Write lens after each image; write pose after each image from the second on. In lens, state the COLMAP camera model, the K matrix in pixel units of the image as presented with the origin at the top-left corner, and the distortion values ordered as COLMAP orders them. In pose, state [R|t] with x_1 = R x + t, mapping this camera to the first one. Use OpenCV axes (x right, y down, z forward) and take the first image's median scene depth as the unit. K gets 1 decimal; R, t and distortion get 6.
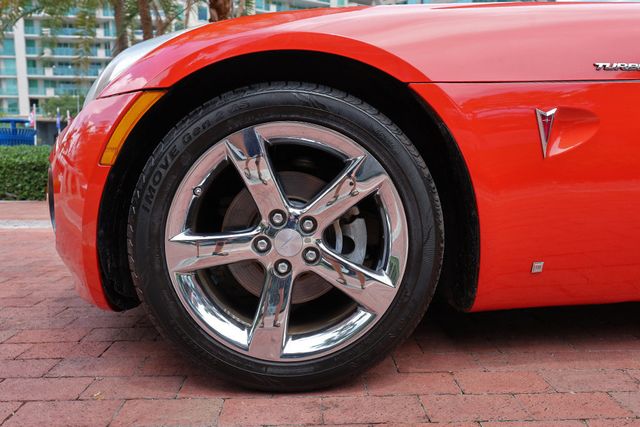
lens RADIAL K [[459.5, 0, 322.9], [0, 459.5, 210.4], [0, 0, 1]] dist [0.000908, 0.007829]
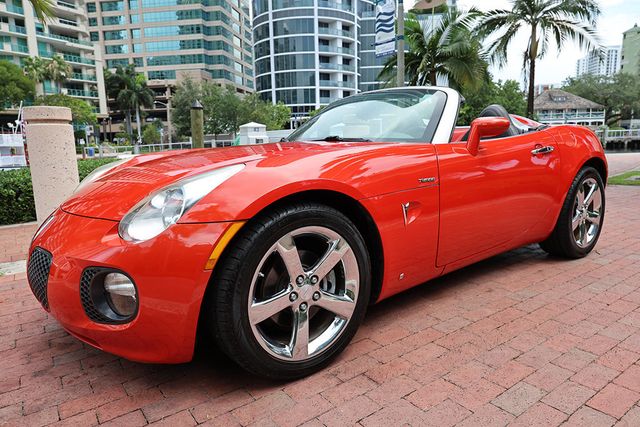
lens RADIAL K [[419.1, 0, 318.8], [0, 419.1, 213.3], [0, 0, 1]] dist [0.004293, -0.000396]
pose [[0.825166, -0.116527, 0.552742, -0.874885], [0.089404, 0.993100, 0.075894, -0.342969], [-0.557771, -0.013208, 0.829890, -0.356580]]
